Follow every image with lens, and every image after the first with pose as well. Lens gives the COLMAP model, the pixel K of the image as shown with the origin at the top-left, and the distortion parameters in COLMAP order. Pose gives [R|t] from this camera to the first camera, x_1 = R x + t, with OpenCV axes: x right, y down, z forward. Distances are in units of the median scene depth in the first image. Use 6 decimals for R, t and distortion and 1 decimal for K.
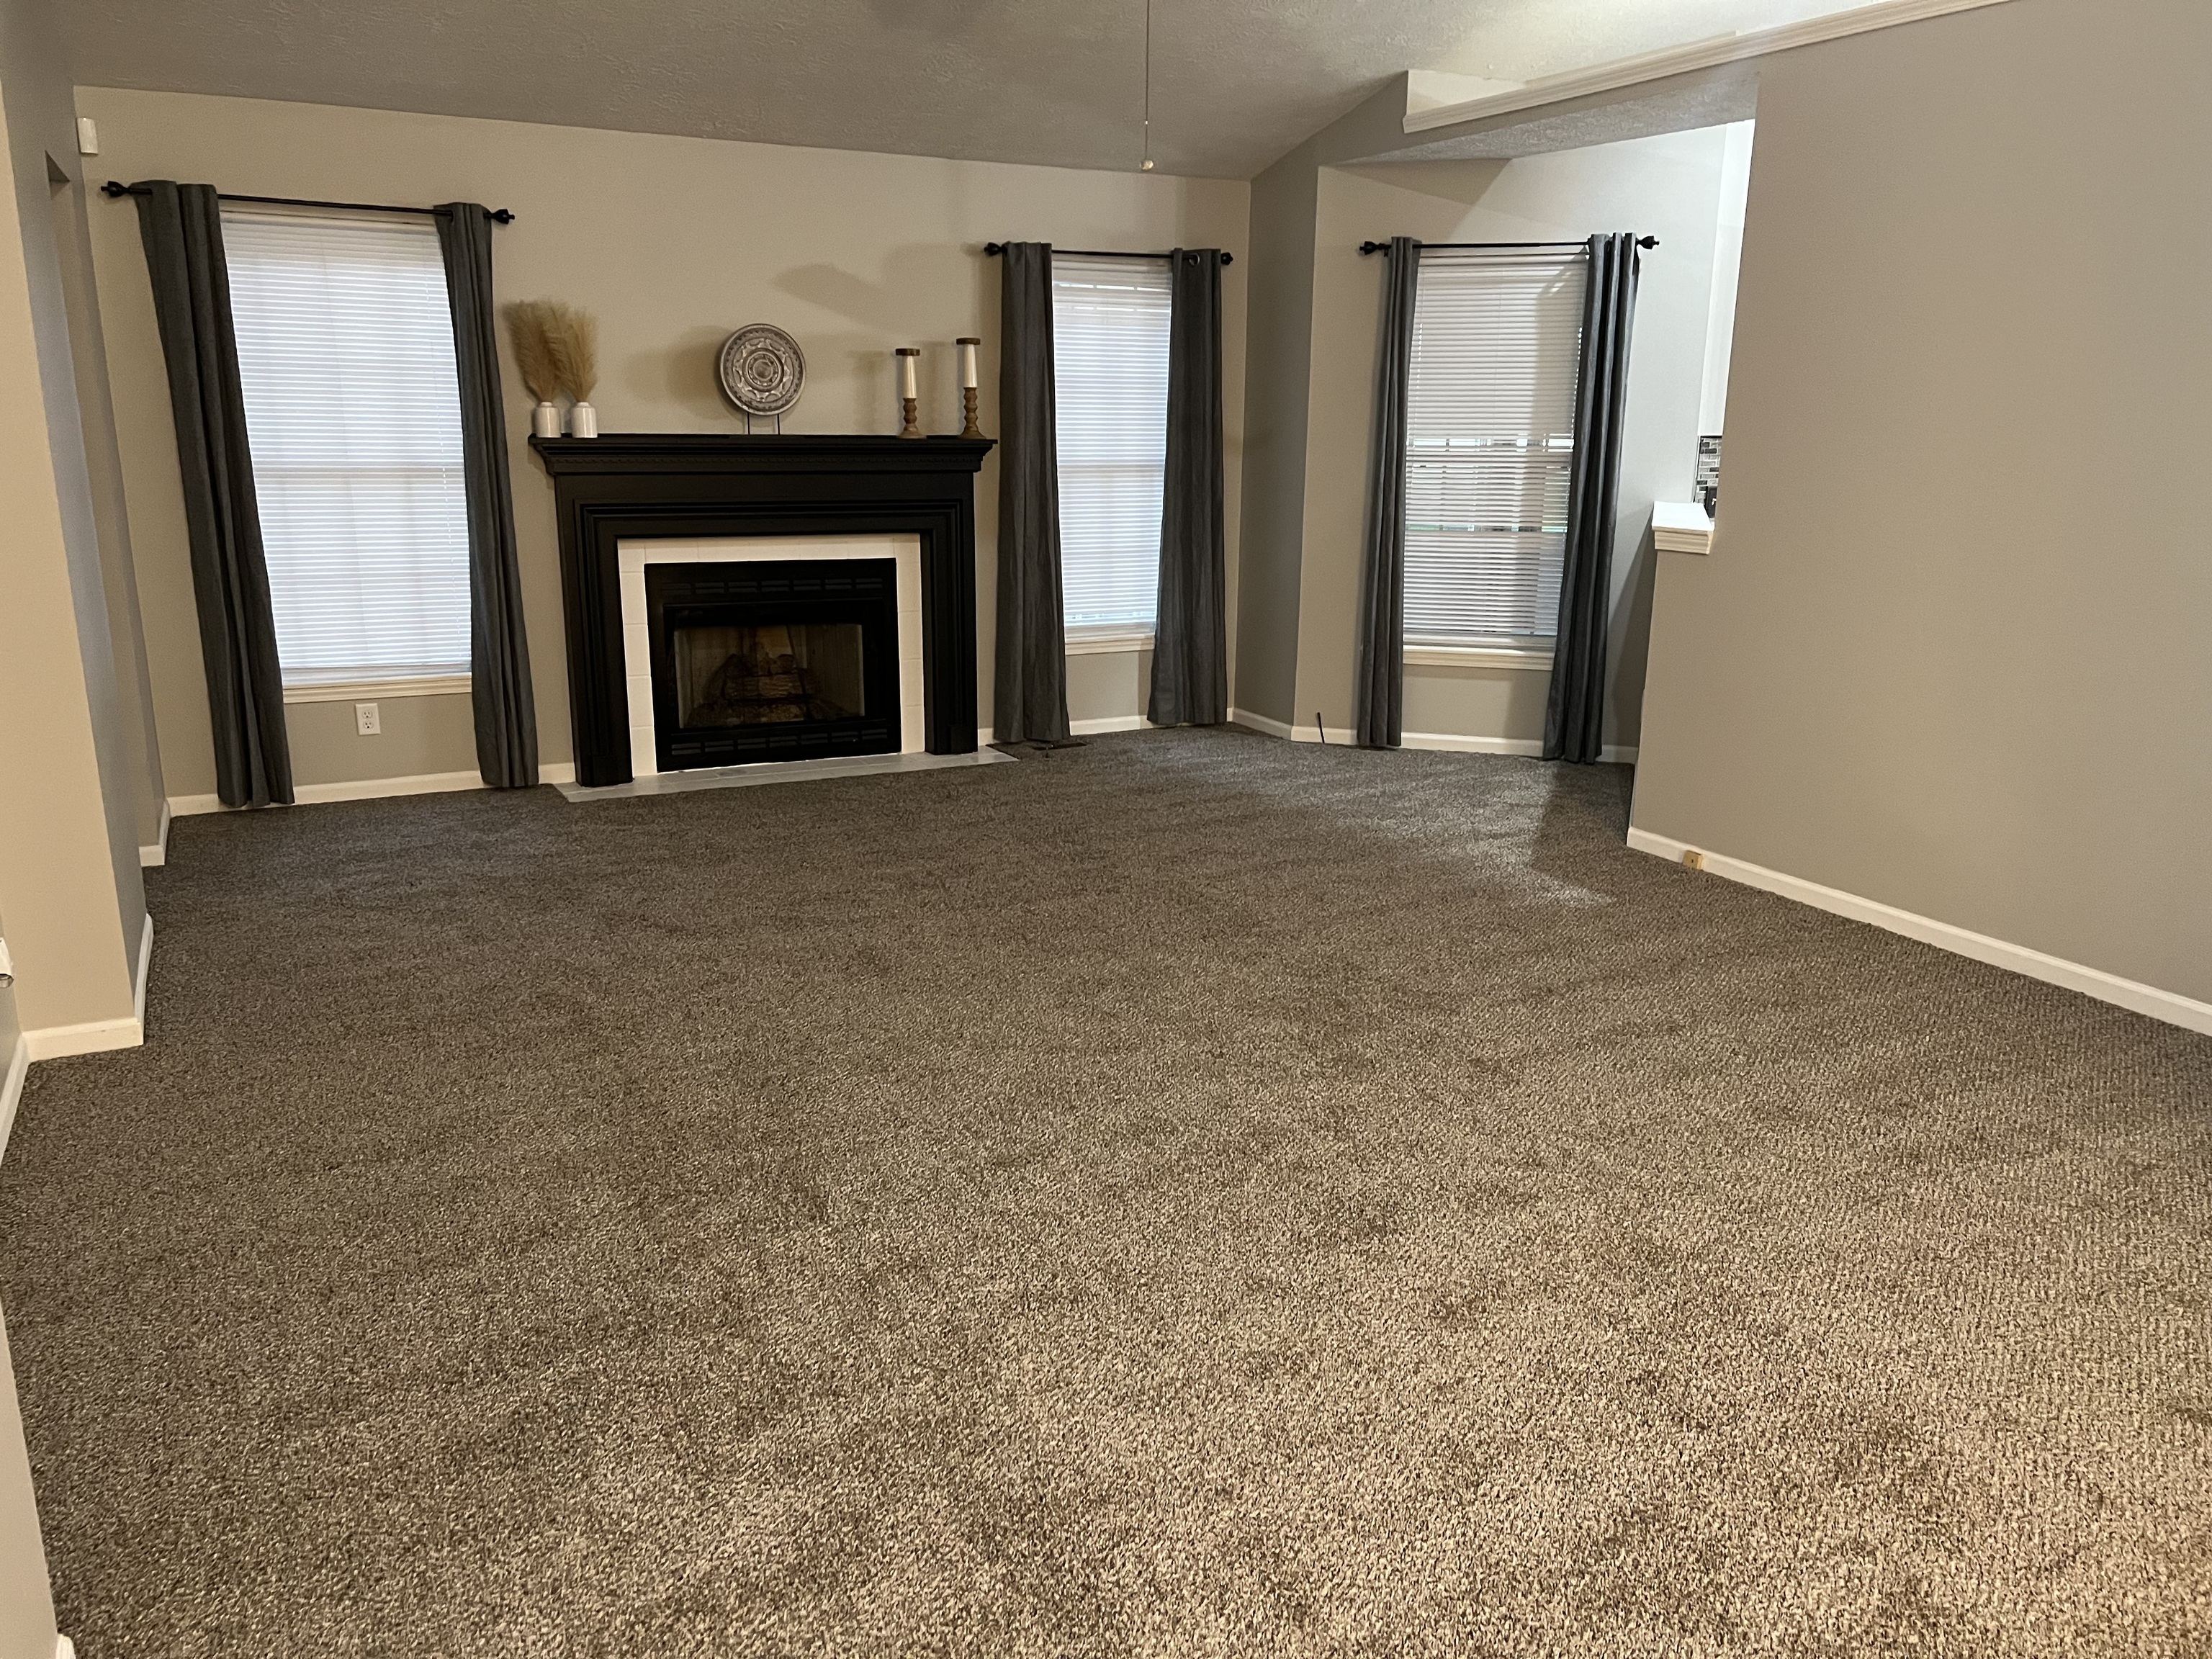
lens RADIAL K [[1670.8, 0, 1115.9], [0, 1670.8, 827.1], [0, 0, 1]] dist [0.019605, -0.007260]
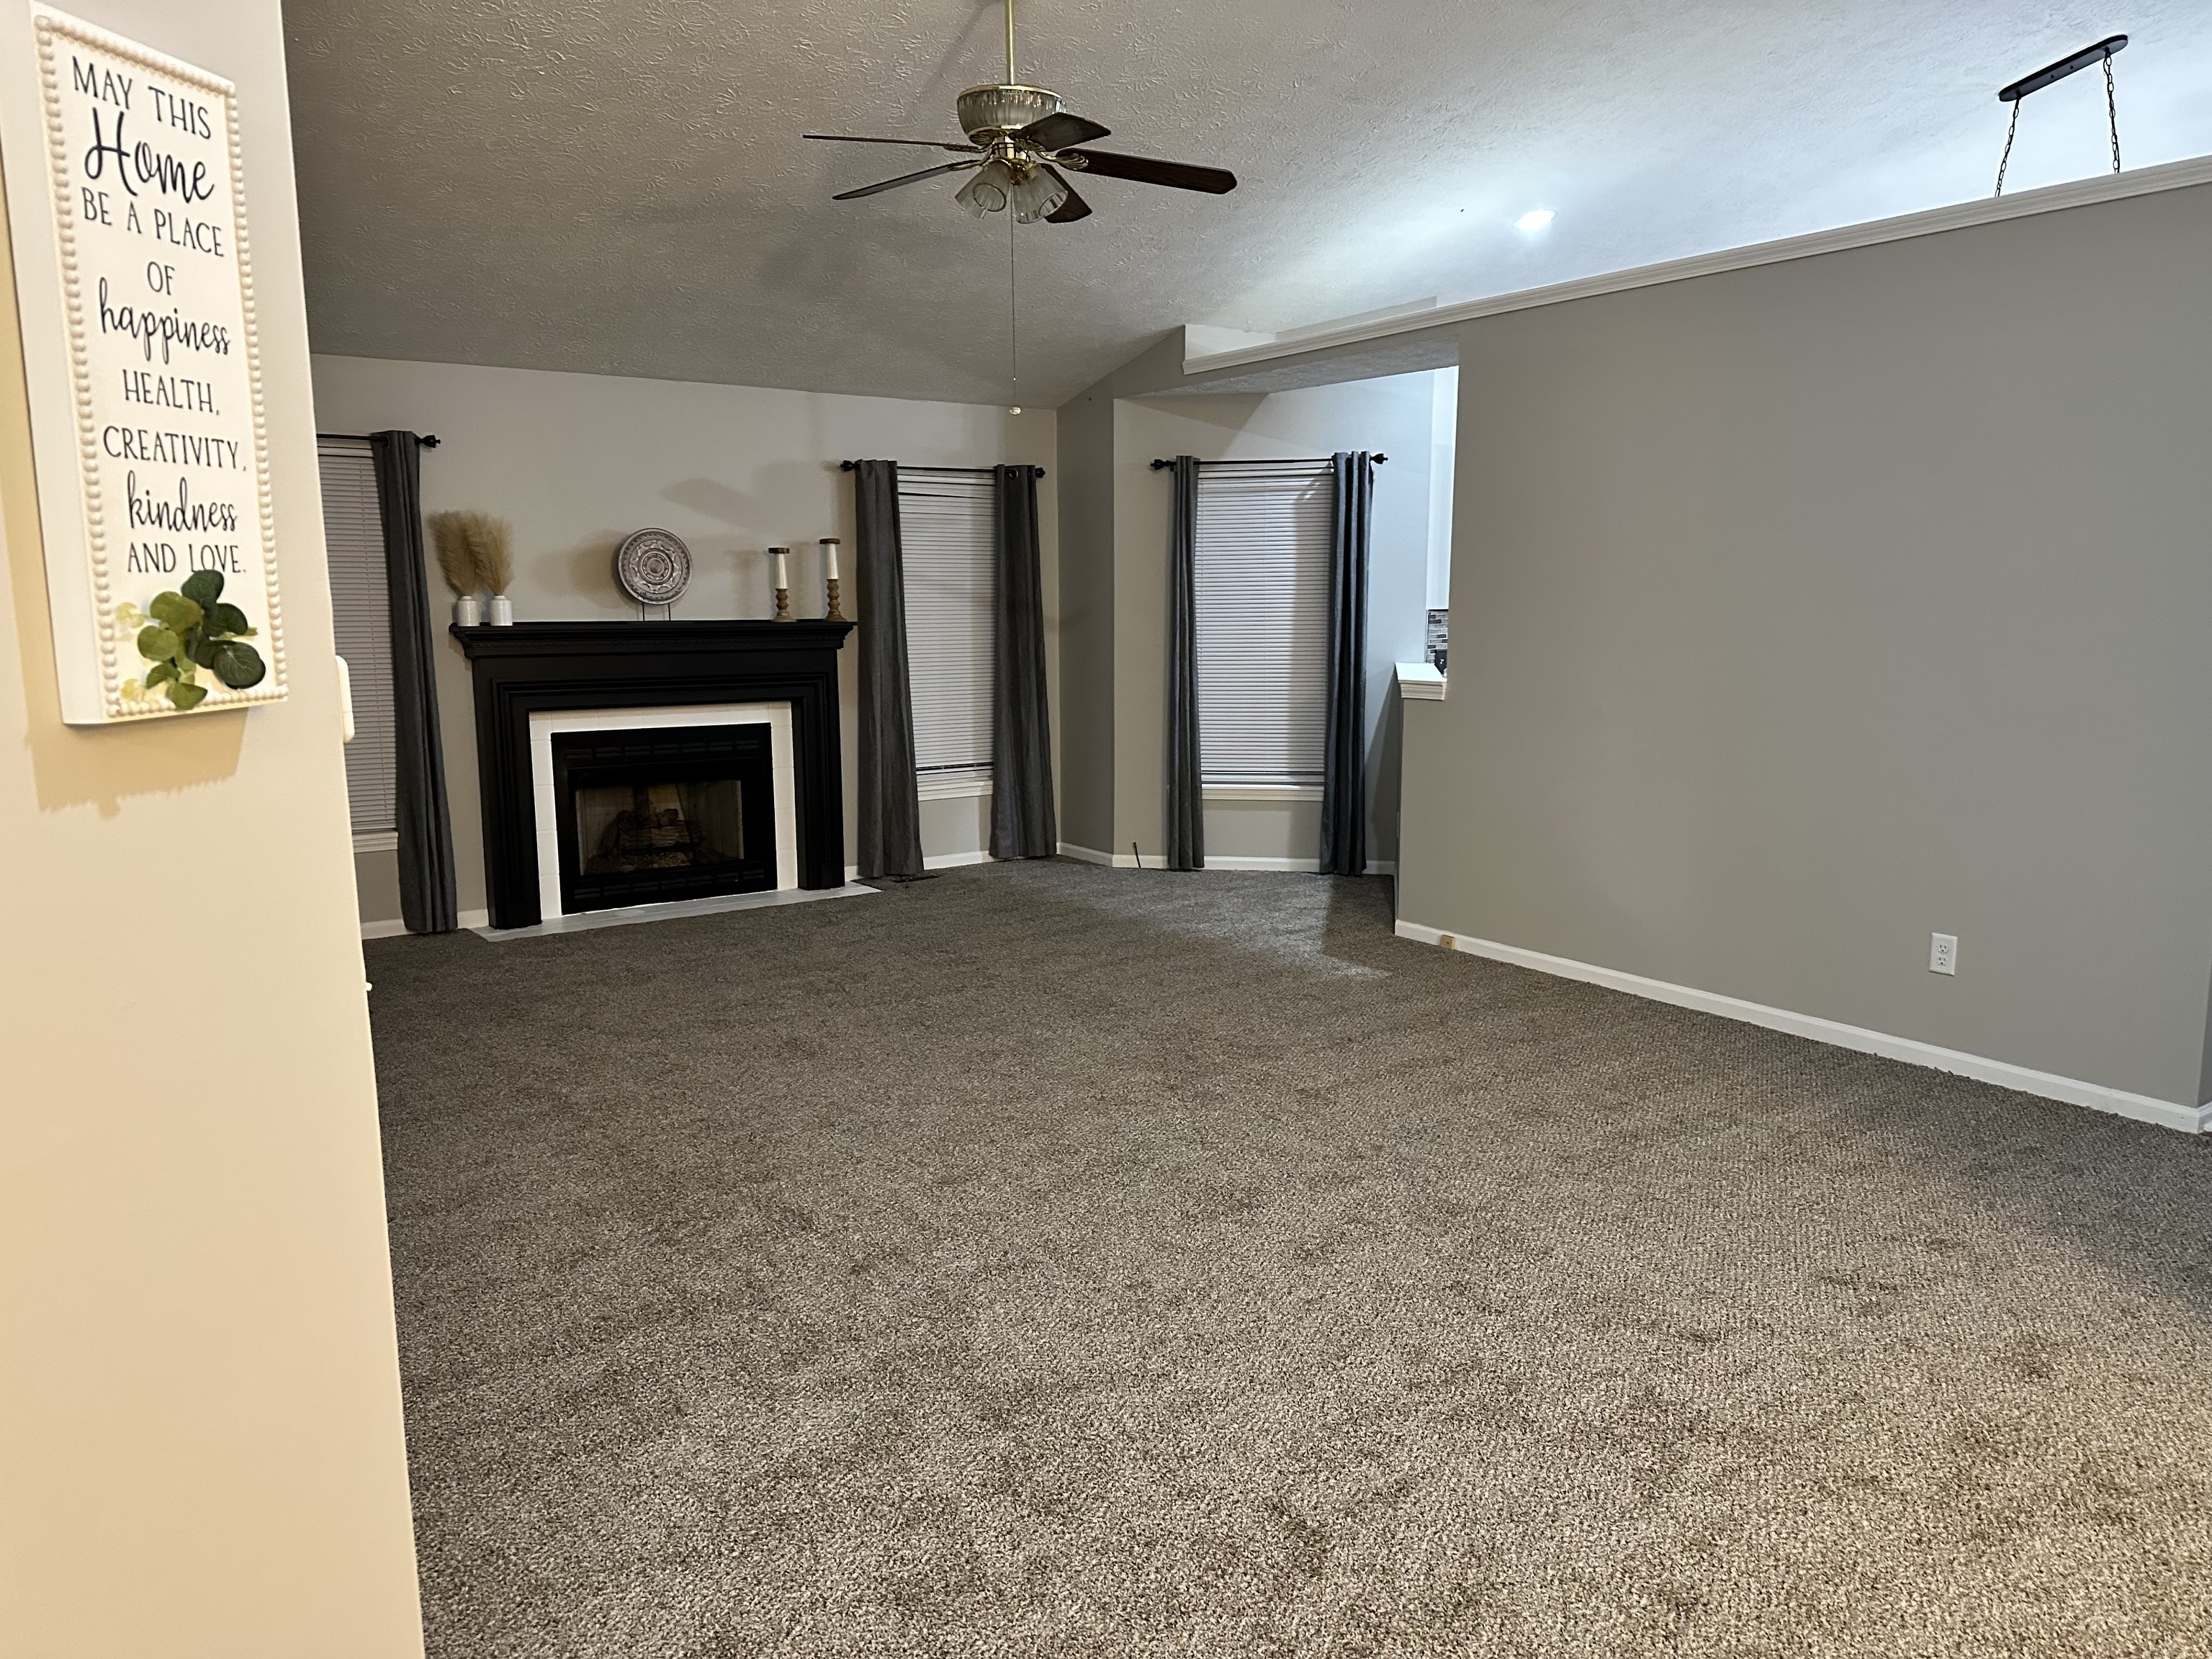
lens RADIAL K [[1527.2, 0, 1100.3], [0, 1527.2, 829.5], [0, 0, 1]] dist [0.056077, -0.038705]
pose [[0.992027, -0.034610, 0.121182, -0.048629], [0.045705, 0.994892, -0.090010, 0.026900], [-0.117447, 0.094831, 0.988541, -0.105498]]
